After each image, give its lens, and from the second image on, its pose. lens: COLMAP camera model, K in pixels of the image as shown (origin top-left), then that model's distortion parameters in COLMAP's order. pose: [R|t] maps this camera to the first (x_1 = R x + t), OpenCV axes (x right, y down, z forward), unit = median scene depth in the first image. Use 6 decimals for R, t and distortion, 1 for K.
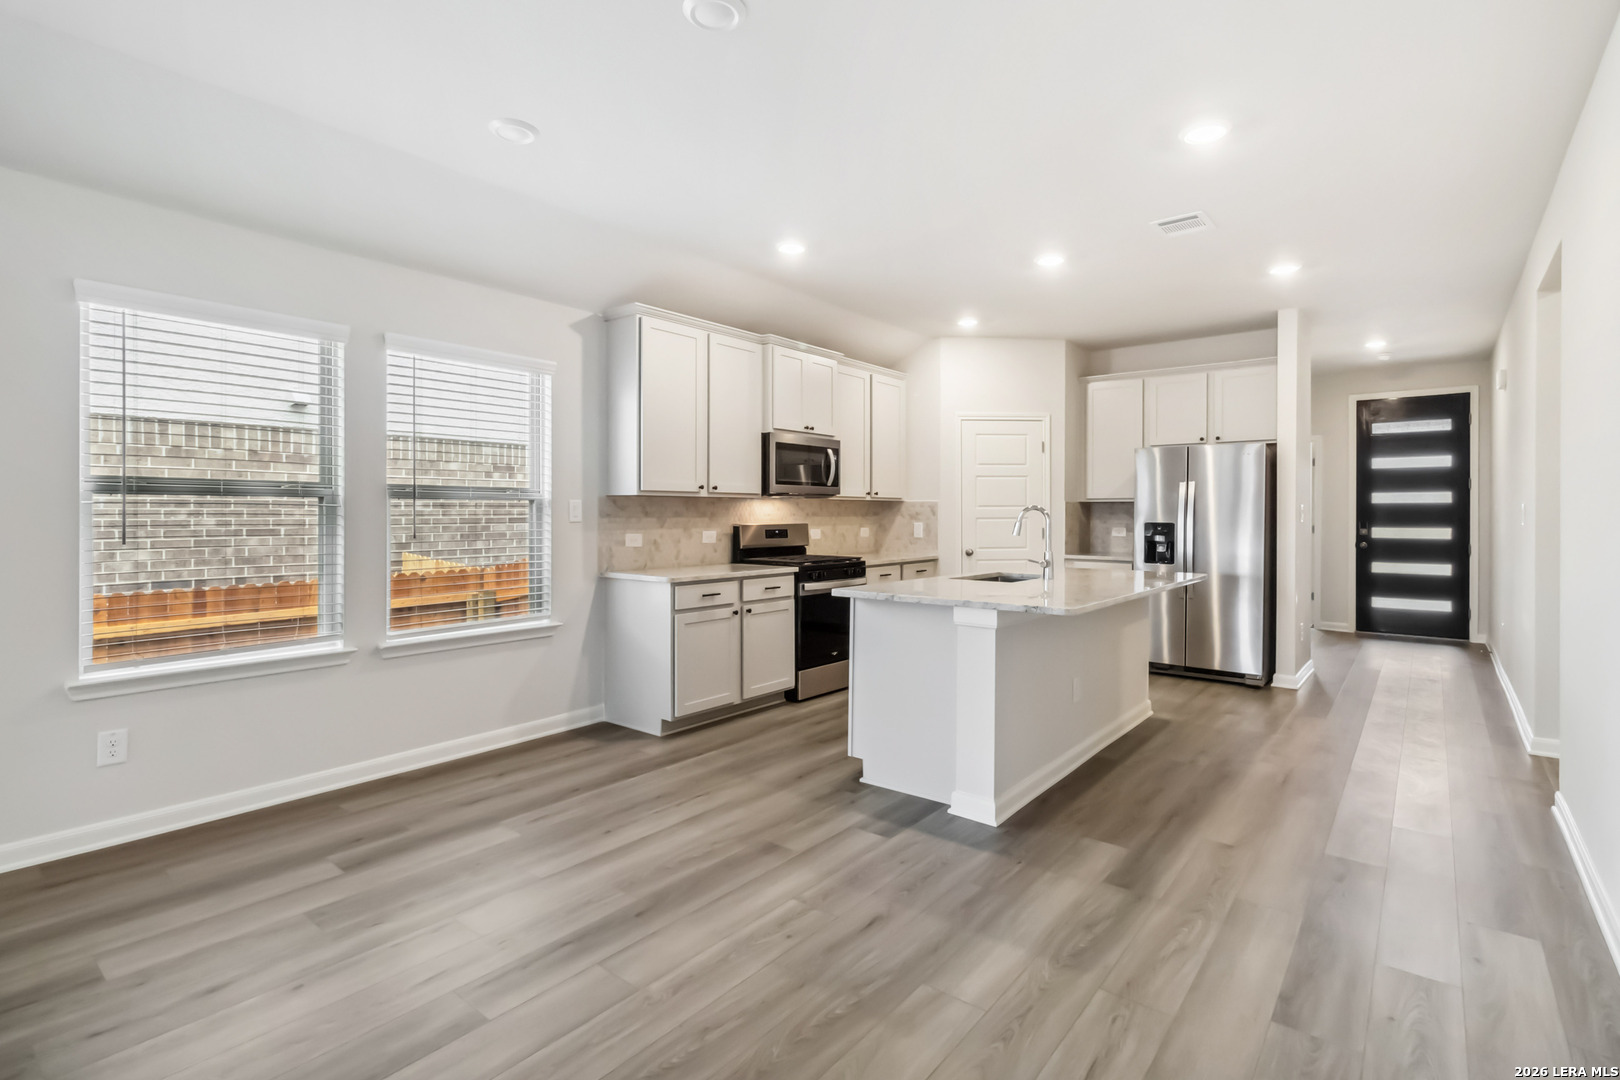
lens RADIAL K [[772.1, 0, 815.9], [0, 772.1, 513.5], [0, 0, 1]] dist [0.000414, 0.000837]
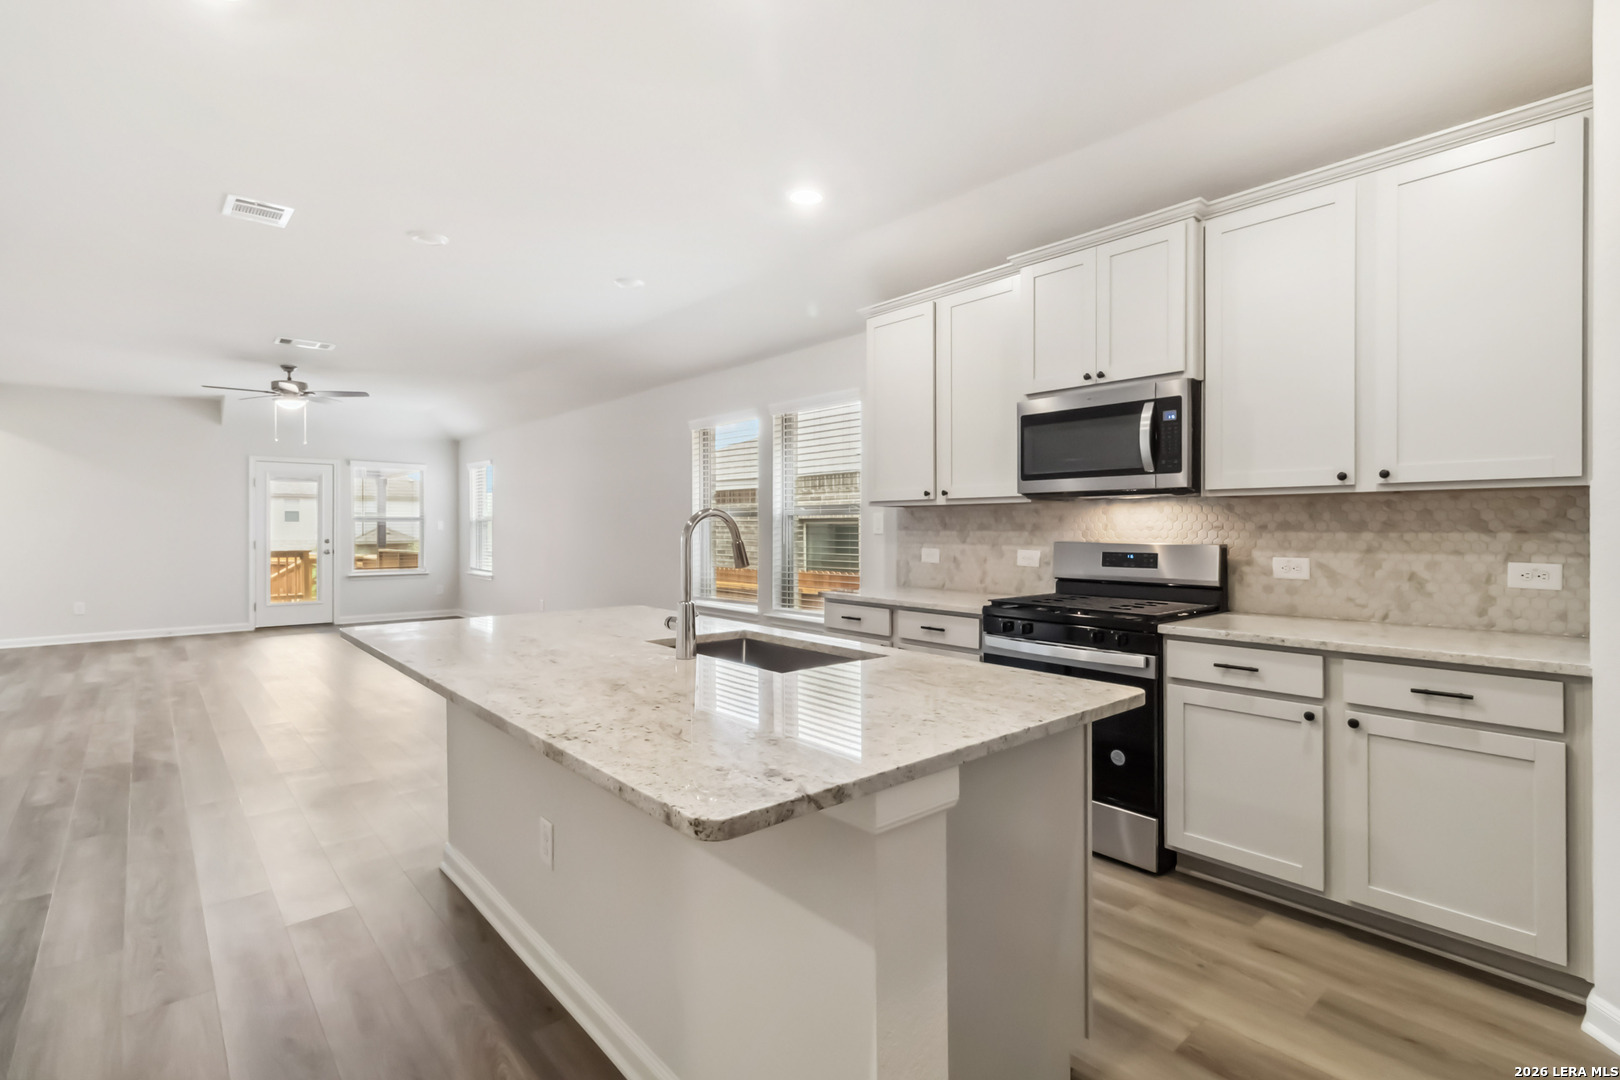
lens RADIAL K [[765.6, 0, 817.3], [0, 765.6, 528.6], [0, 0, 1]] dist [-0.000078, 0.000145]
pose [[-0.172895, -0.002942, -0.984936, 0.577318], [-0.003785, 0.999990, -0.002323, 0.004985], [0.984933, 0.003326, -0.172905, 0.878052]]
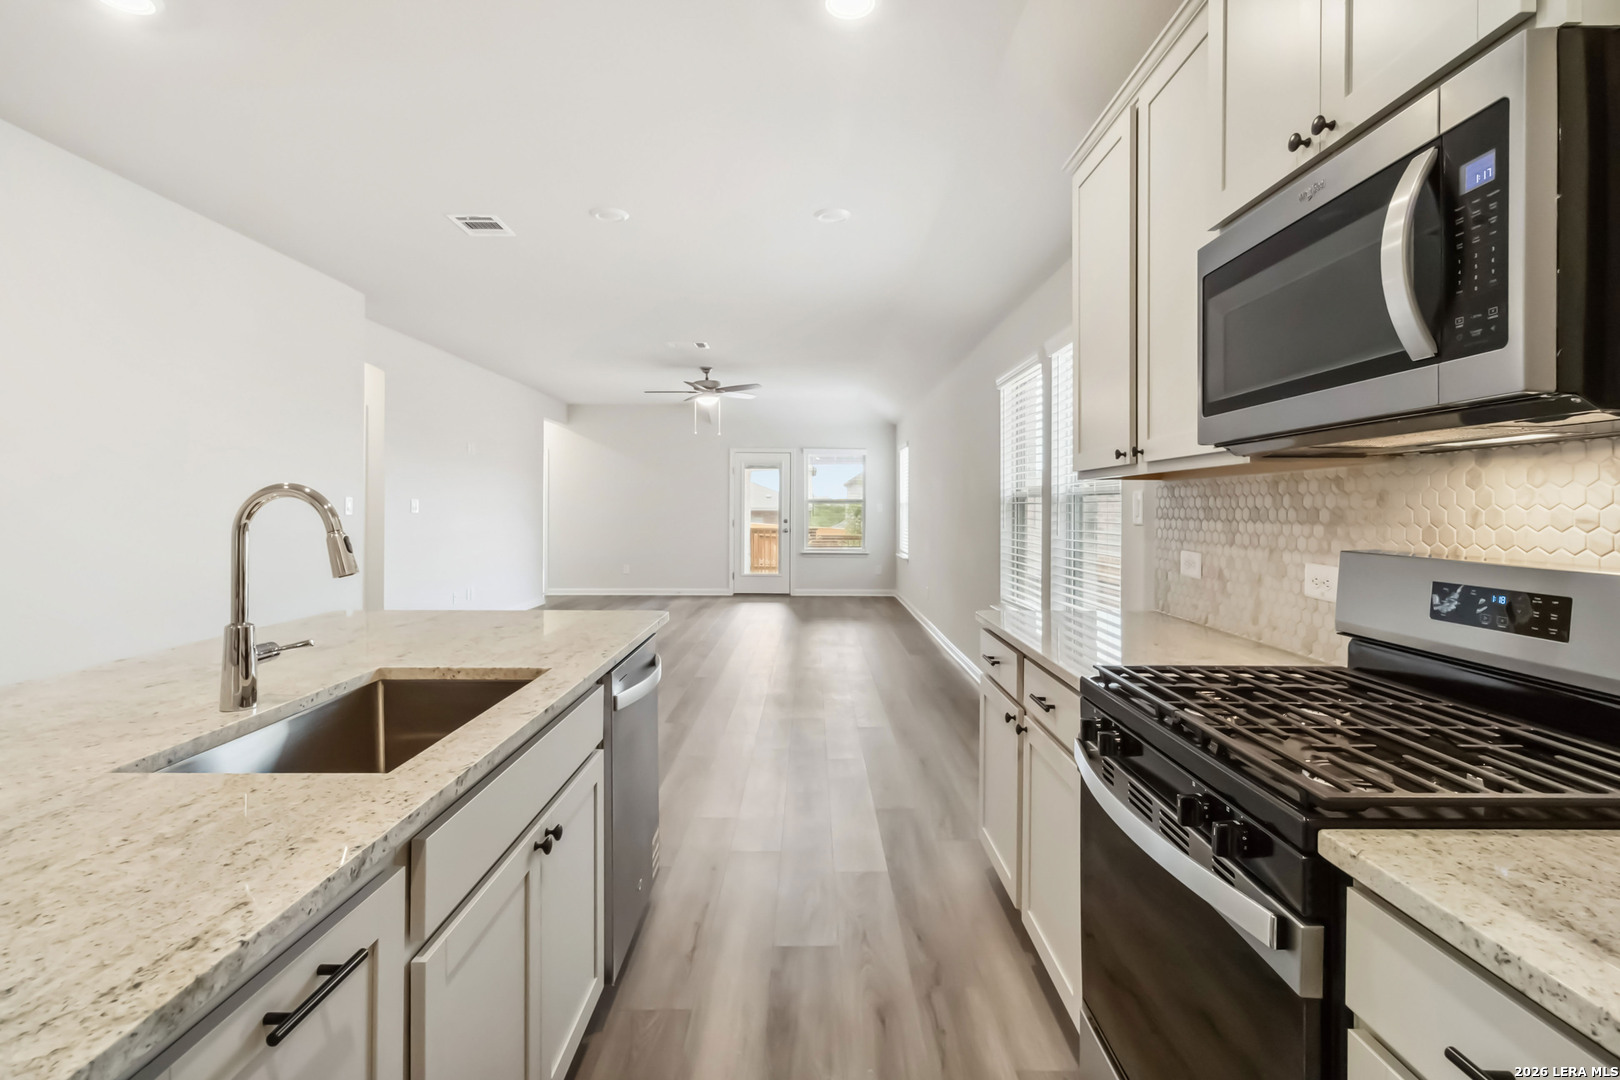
lens RADIAL K [[772.1, 0, 815.9], [0, 772.1, 513.5], [0, 0, 1]] dist [0.000414, 0.000837]
pose [[-0.776864, -0.002784, -0.629662, 0.240169], [-0.009203, 0.999934, 0.006933, -0.000323], [0.629601, 0.011181, -0.776838, 1.063820]]
